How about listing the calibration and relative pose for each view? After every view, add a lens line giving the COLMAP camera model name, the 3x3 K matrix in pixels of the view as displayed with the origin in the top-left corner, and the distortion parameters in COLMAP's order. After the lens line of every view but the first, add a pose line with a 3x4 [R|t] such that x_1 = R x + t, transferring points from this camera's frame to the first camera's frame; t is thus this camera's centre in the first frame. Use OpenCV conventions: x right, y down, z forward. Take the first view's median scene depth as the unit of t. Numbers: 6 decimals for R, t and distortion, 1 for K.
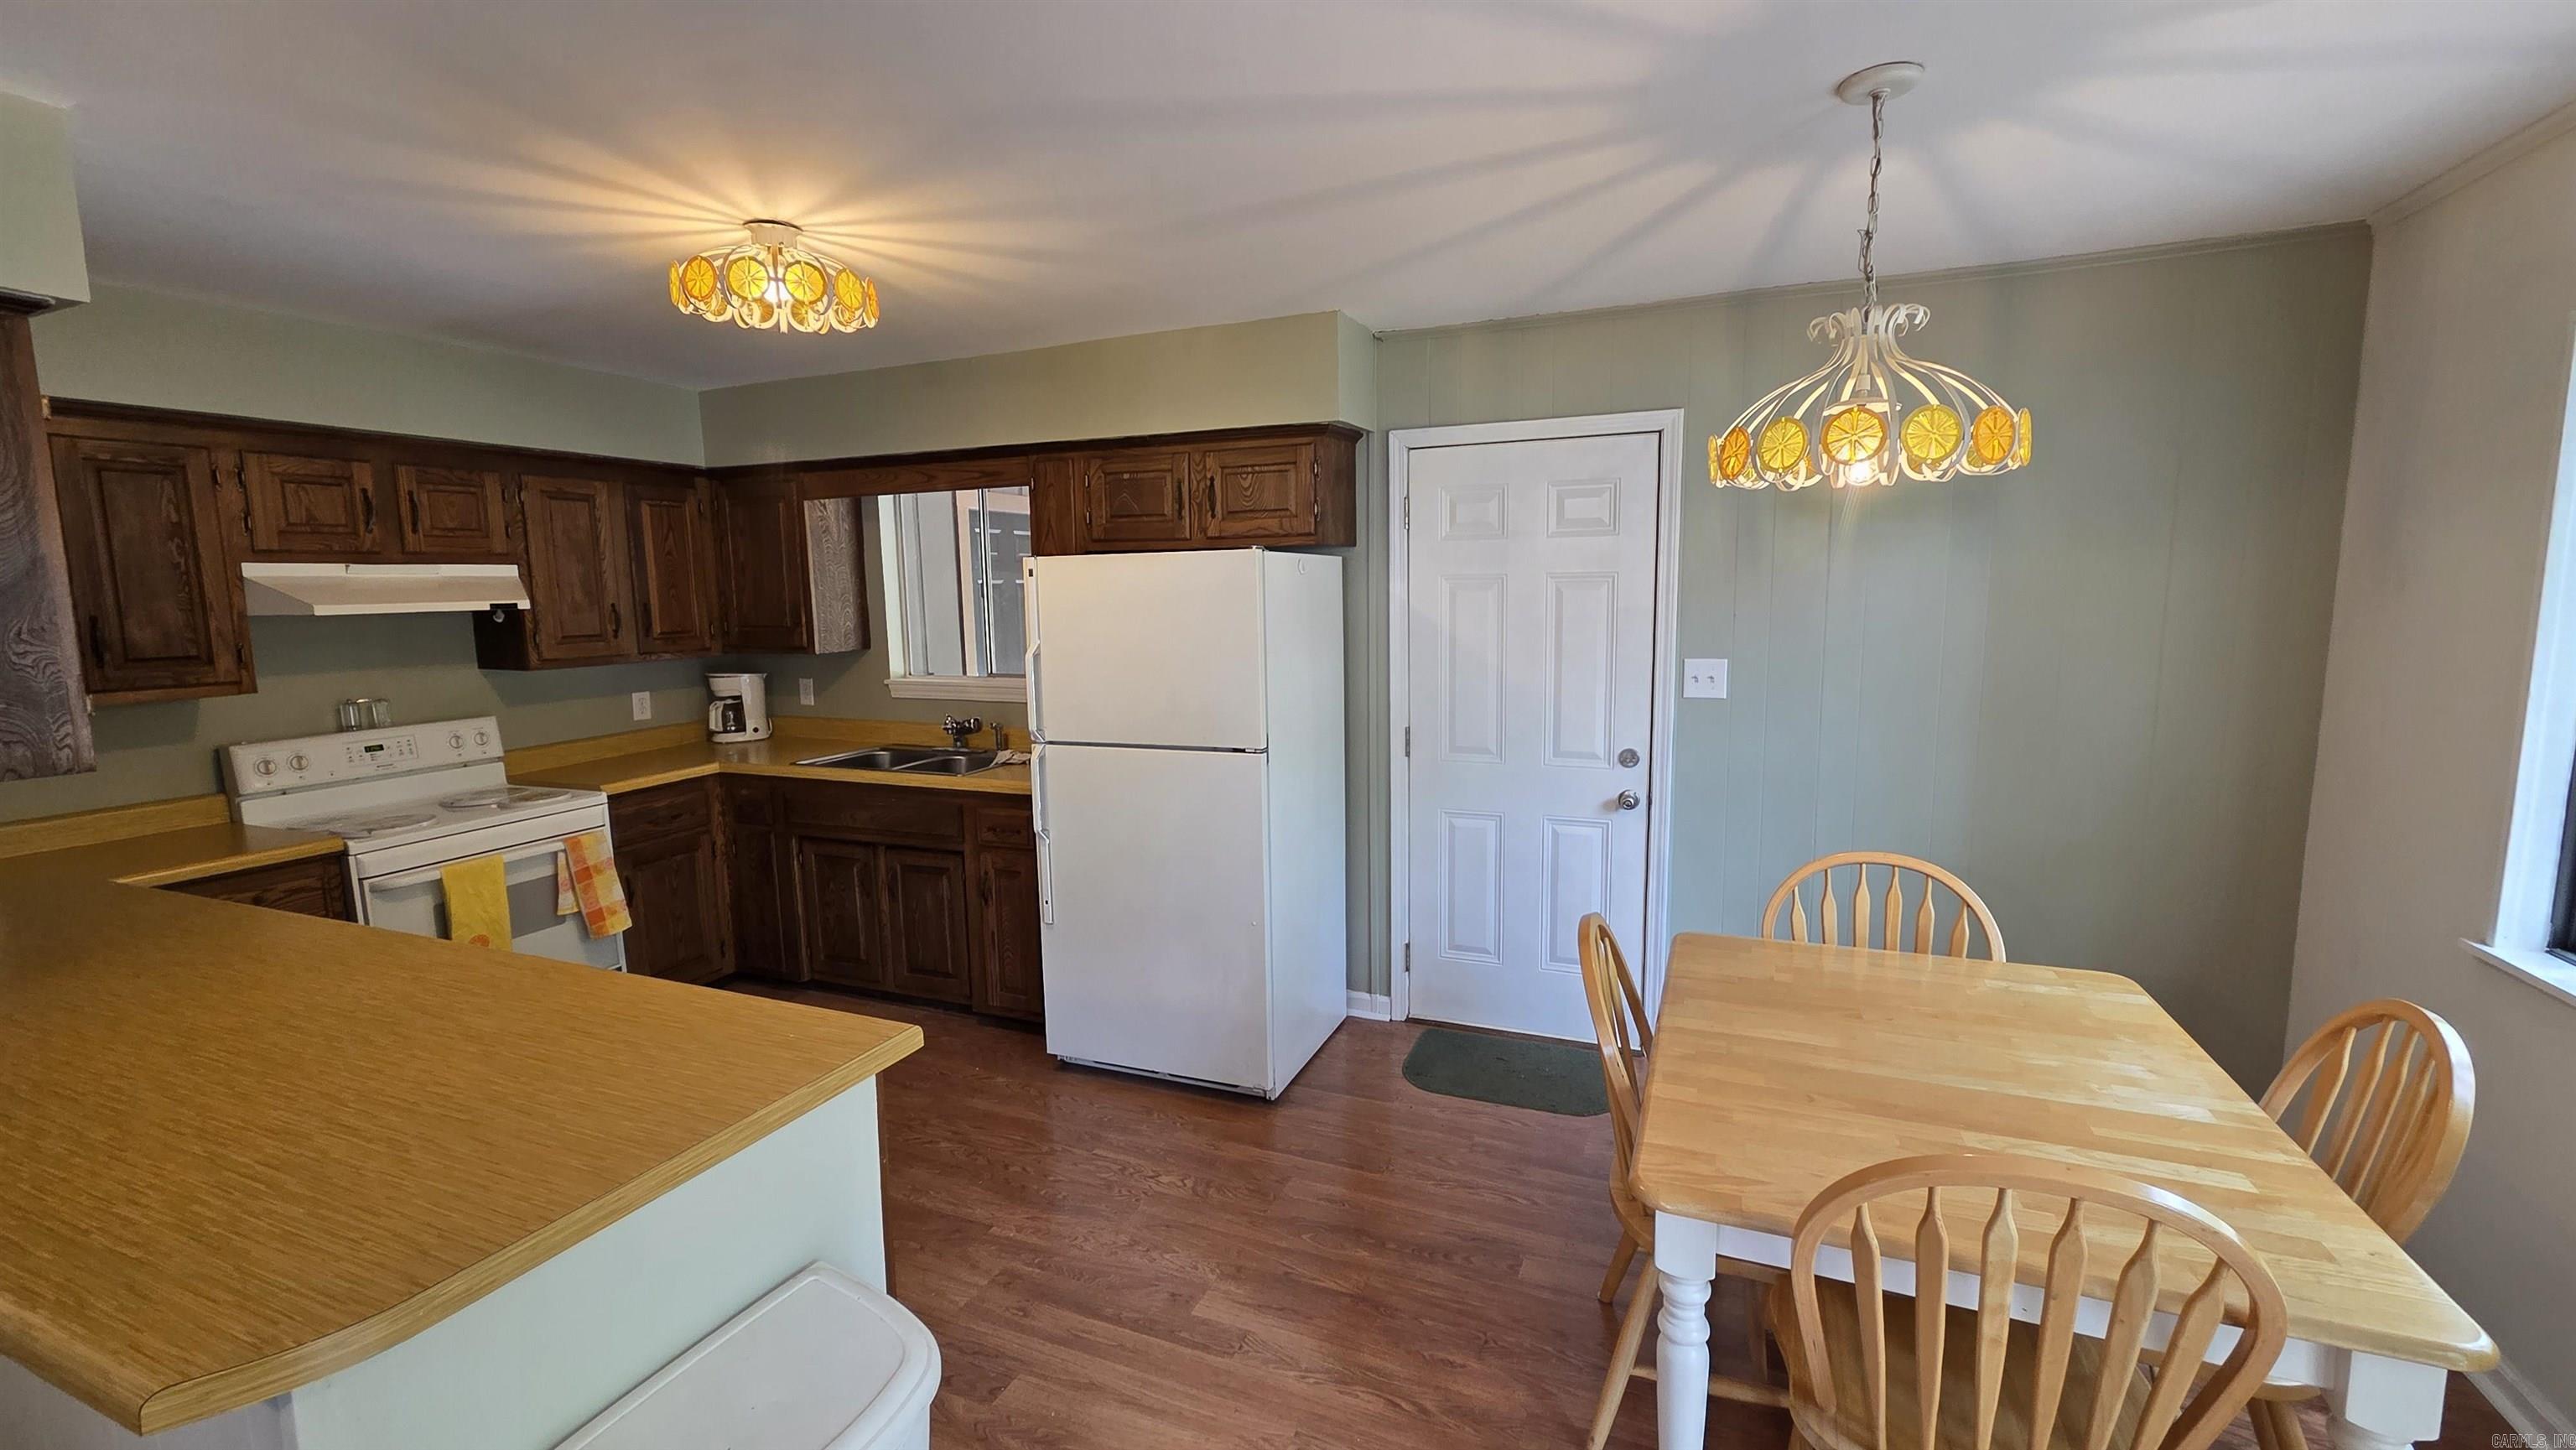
lens RADIAL K [[1053.8, 0, 1284.7], [0, 1053.8, 722.3], [0, 0, 1]] dist [0.003926, 0.000582]
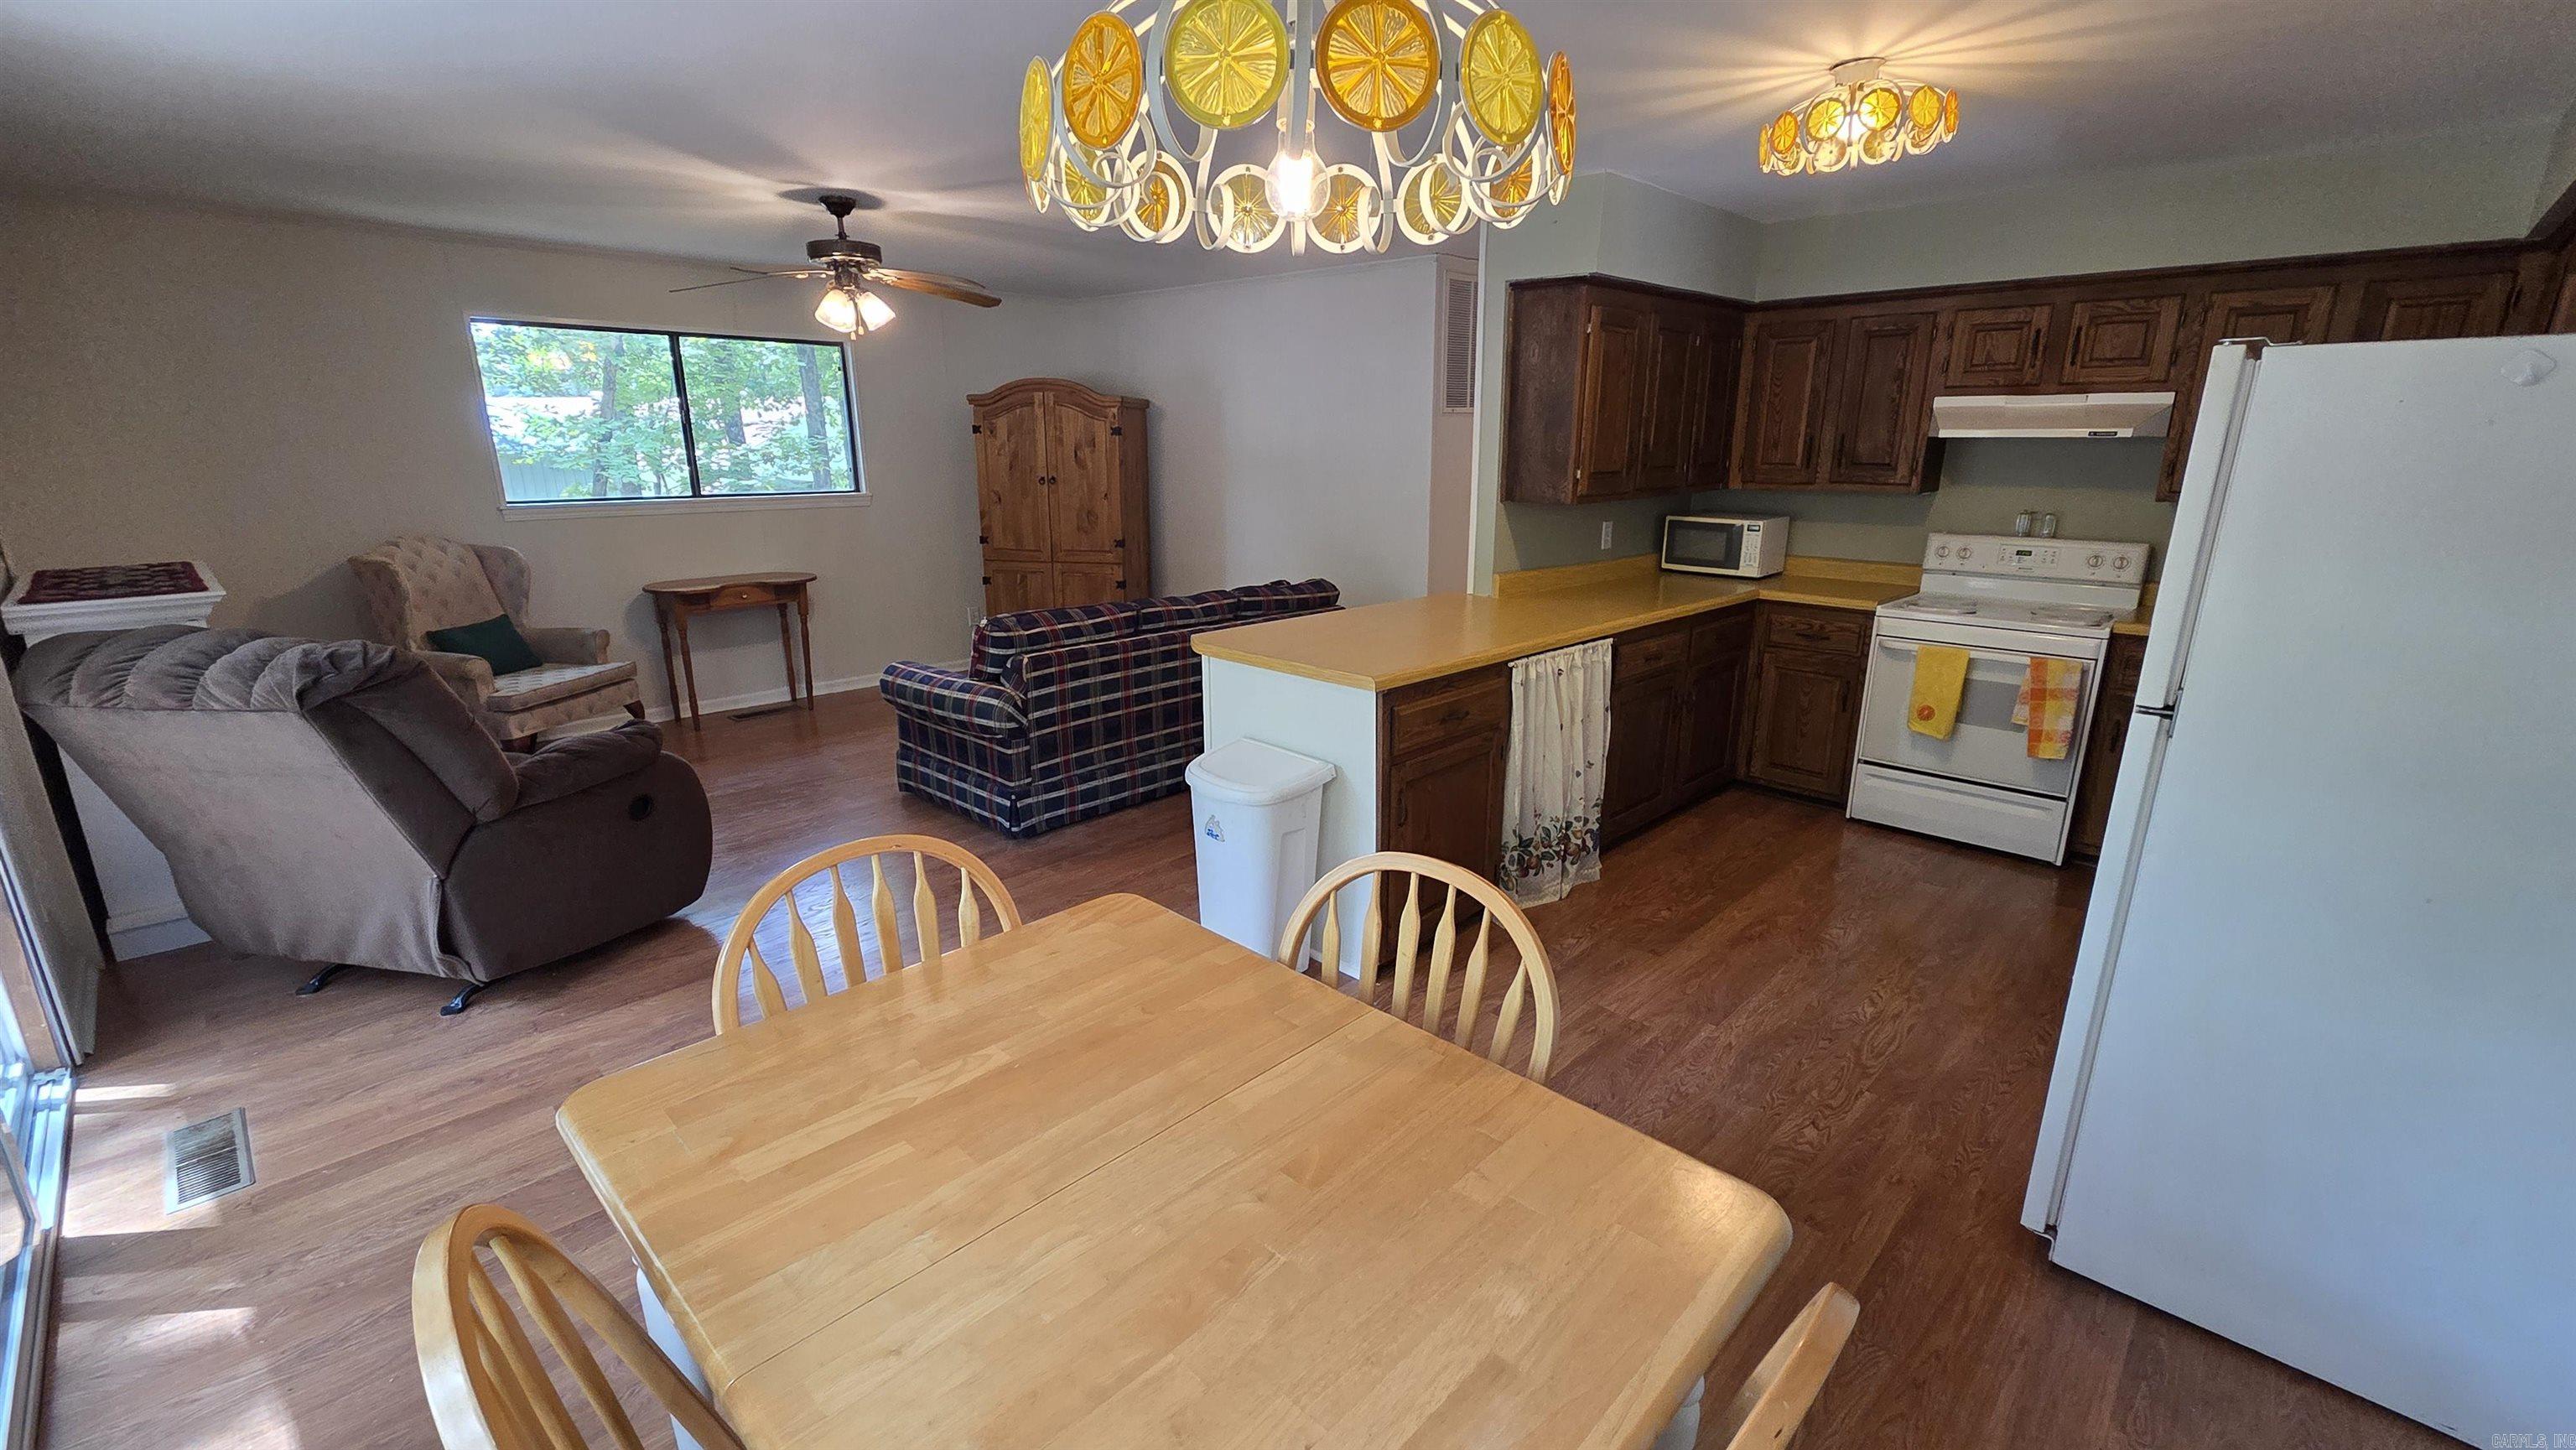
lens RADIAL K [[1053.8, 0, 1305.0], [0, 1053.8, 732.2], [0, 0, 1]] dist [0.003926, 0.000582]
pose [[-0.345123, 0.272095, -0.898251, 0.561701], [-0.119048, 0.936633, 0.329462, -0.083545], [0.930977, 0.220640, -0.290861, 0.628963]]
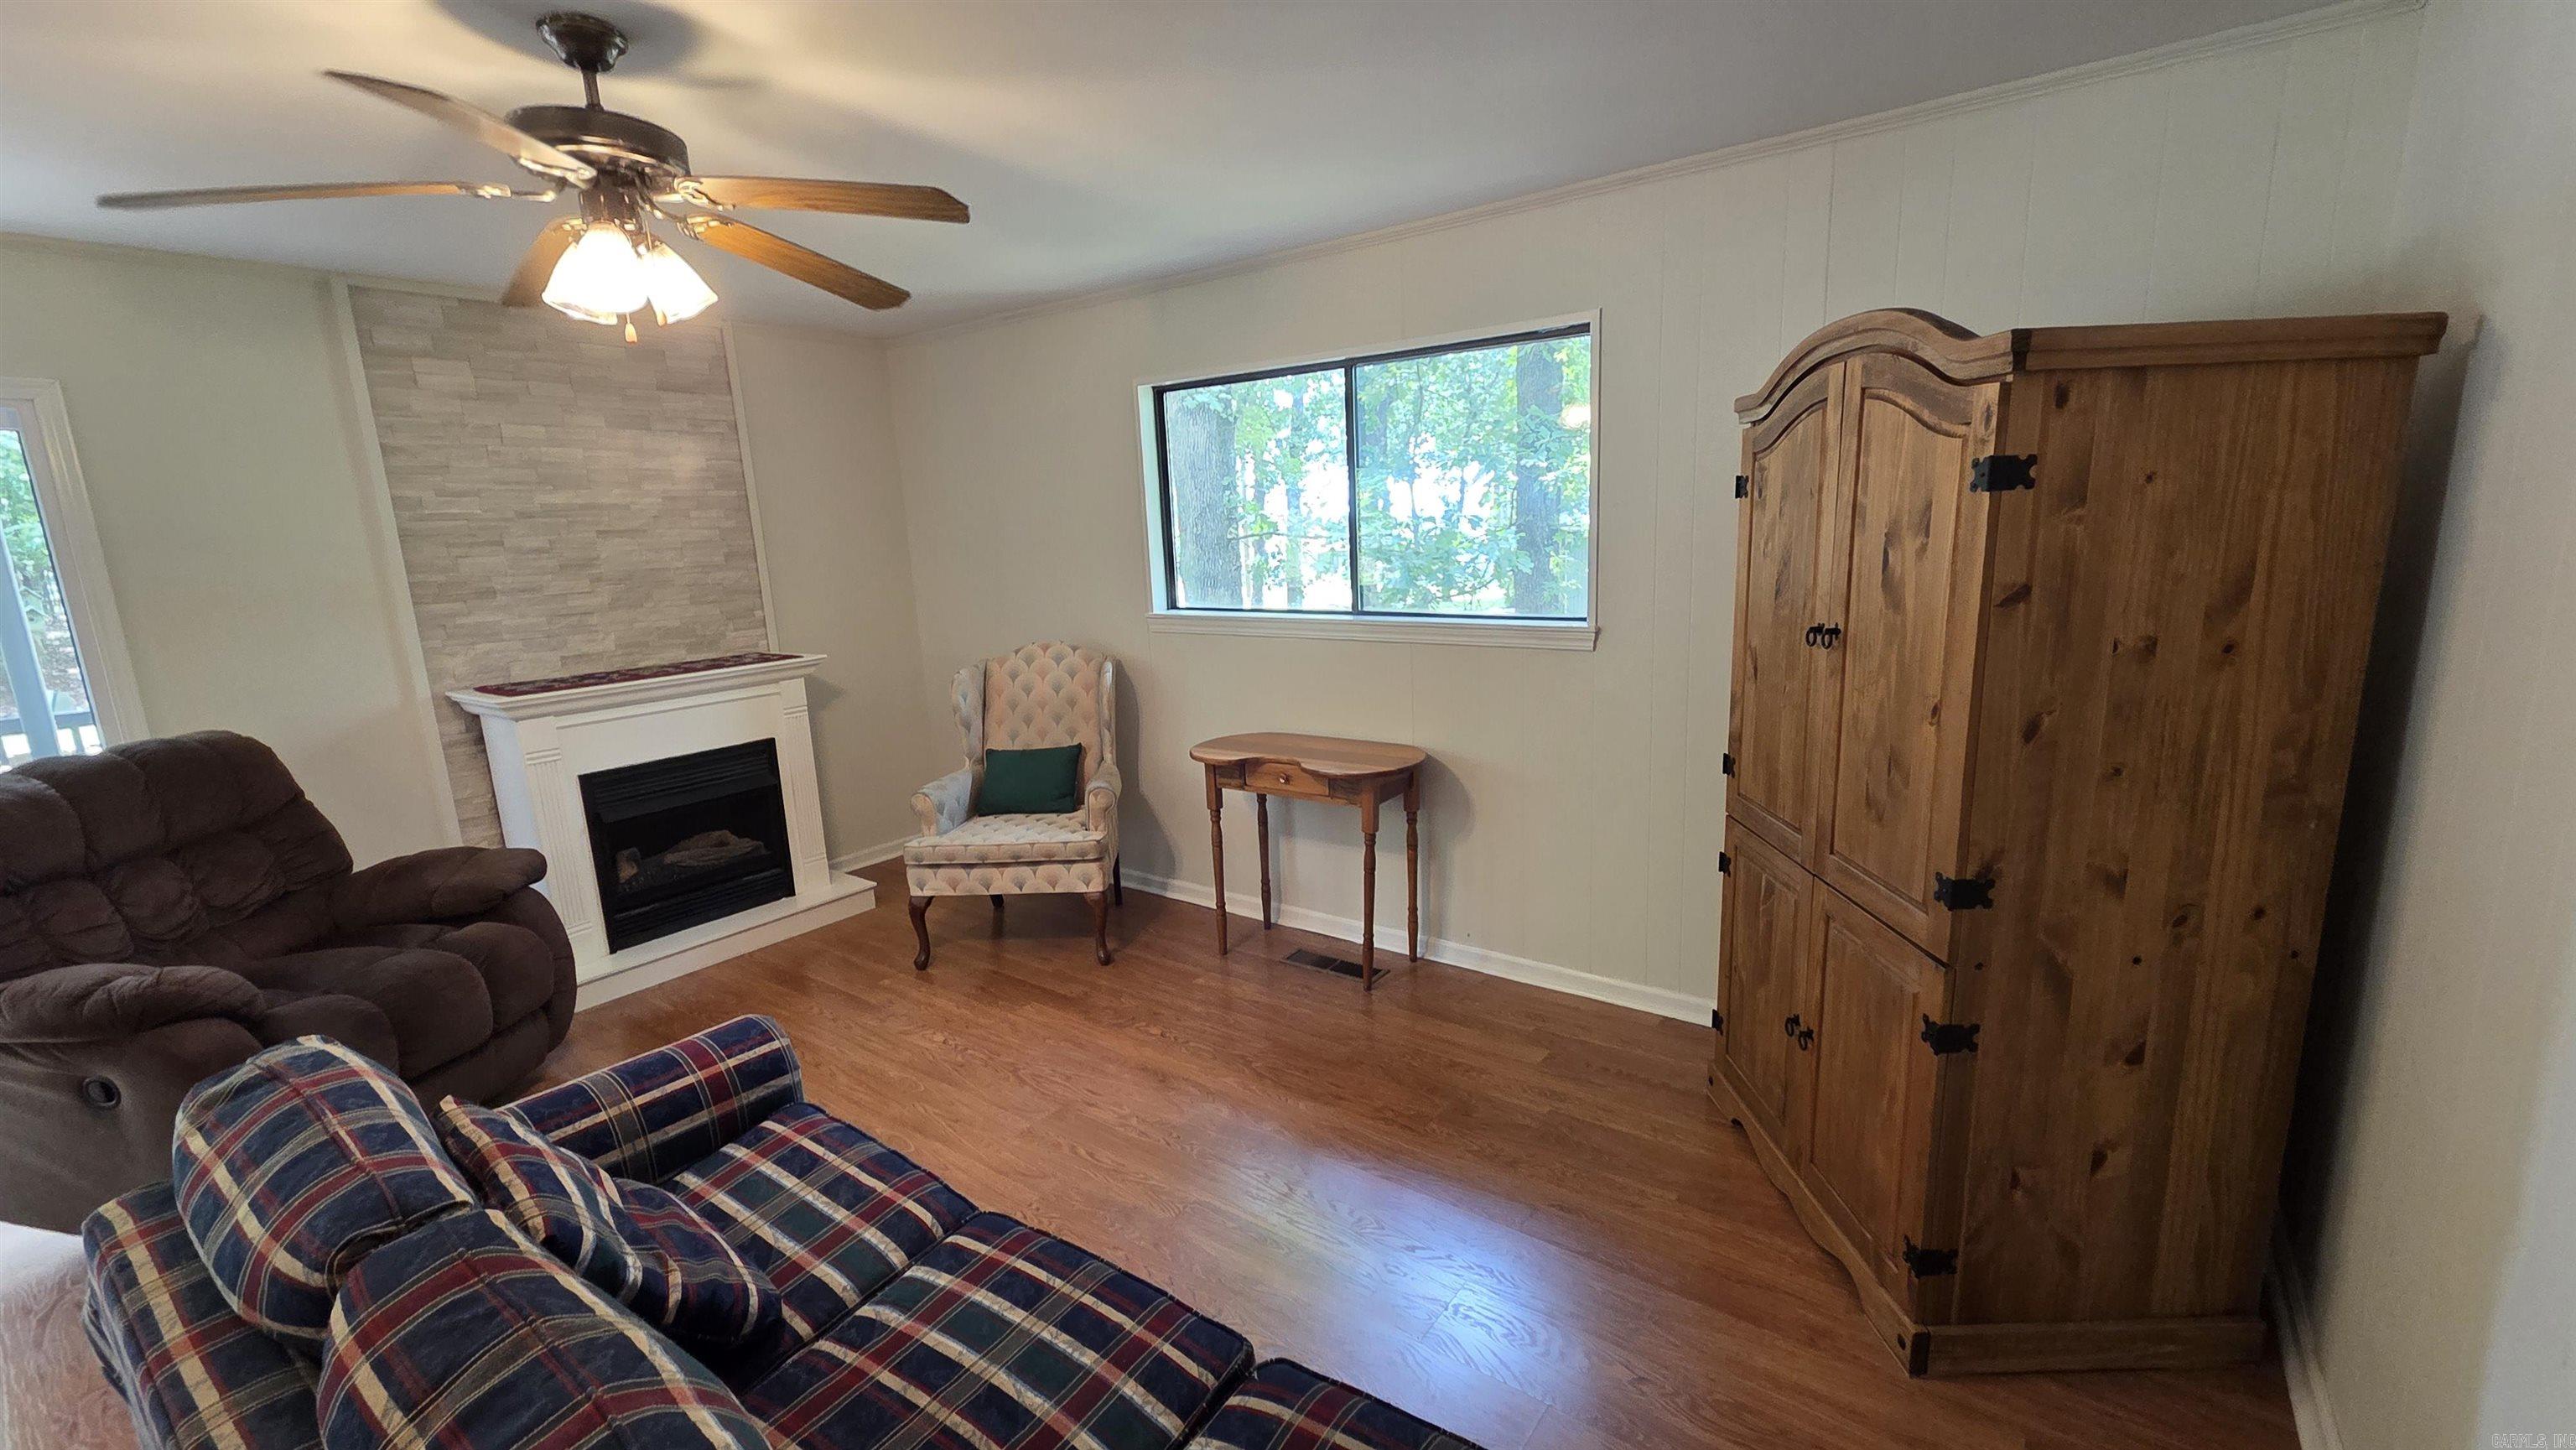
lens RADIAL K [[1053.8, 0, 1286.9], [0, 1053.8, 731.5], [0, 0, 1]] dist [0.003926, 0.000582]
pose [[-0.970827, 0.010205, 0.239565, -0.846726], [0.087456, 0.945339, 0.314142, -0.001115], [-0.223264, 0.325928, -0.918653, 0.227786]]
